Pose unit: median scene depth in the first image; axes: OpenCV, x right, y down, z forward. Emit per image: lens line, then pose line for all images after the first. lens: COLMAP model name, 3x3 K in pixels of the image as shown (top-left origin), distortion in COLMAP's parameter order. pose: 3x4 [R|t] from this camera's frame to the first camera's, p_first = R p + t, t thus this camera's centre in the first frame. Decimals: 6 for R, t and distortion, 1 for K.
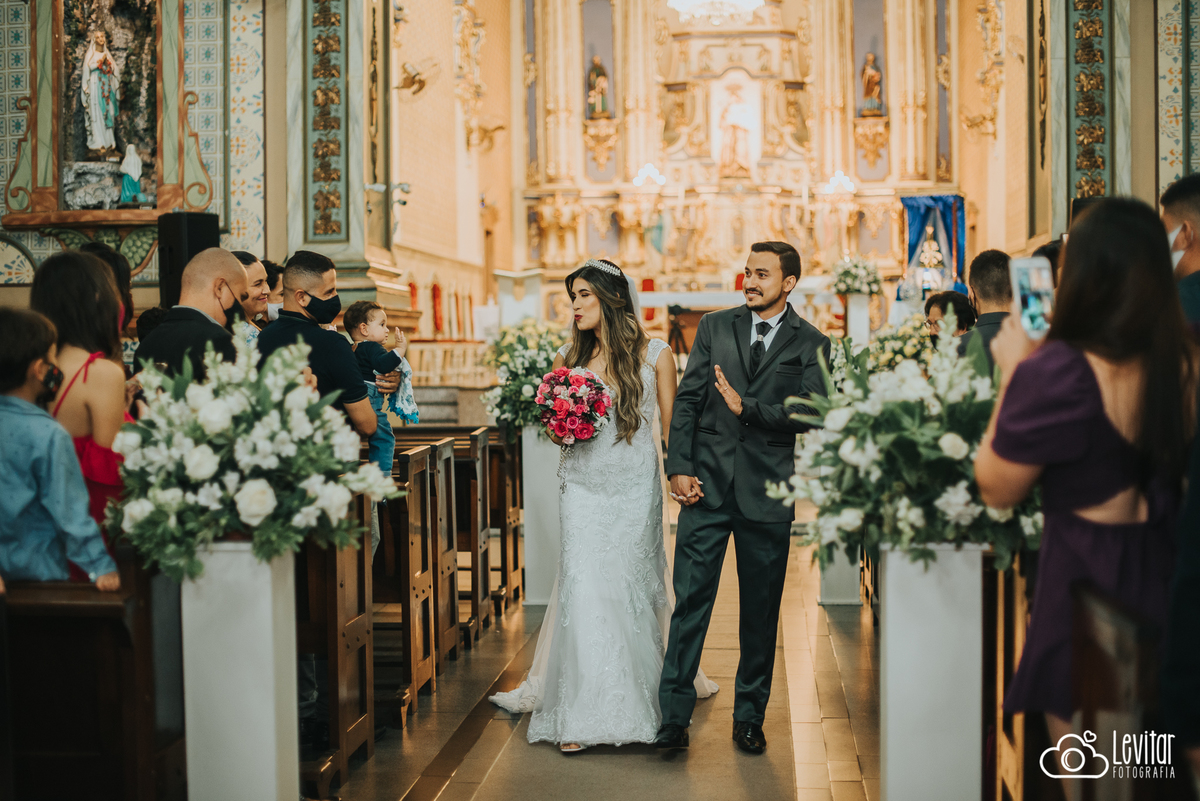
lens RADIAL K [[1839.8, 0, 600.0], [0, 1839.8, 400.5], [0, 0, 1]] dist [-0.145970, 0.067270]
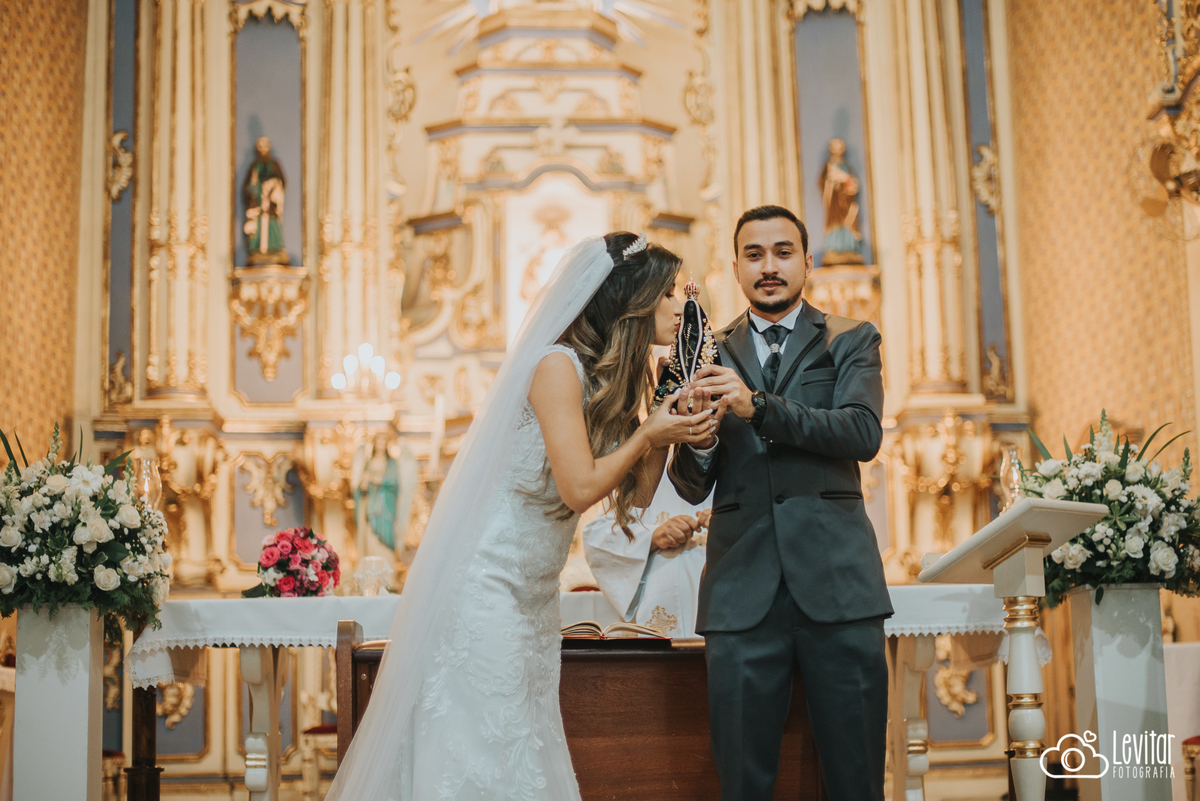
lens RADIAL K [[1839.8, 0, 600.0], [0, 1839.8, 400.5], [0, 0, 1]] dist [-0.145970, 0.067270]
pose [[0.992500, 0.009534, 0.121871, 0.027668], [0.016014, 0.978223, -0.206940, -0.023289], [-0.121190, 0.207339, 0.970733, 0.548082]]
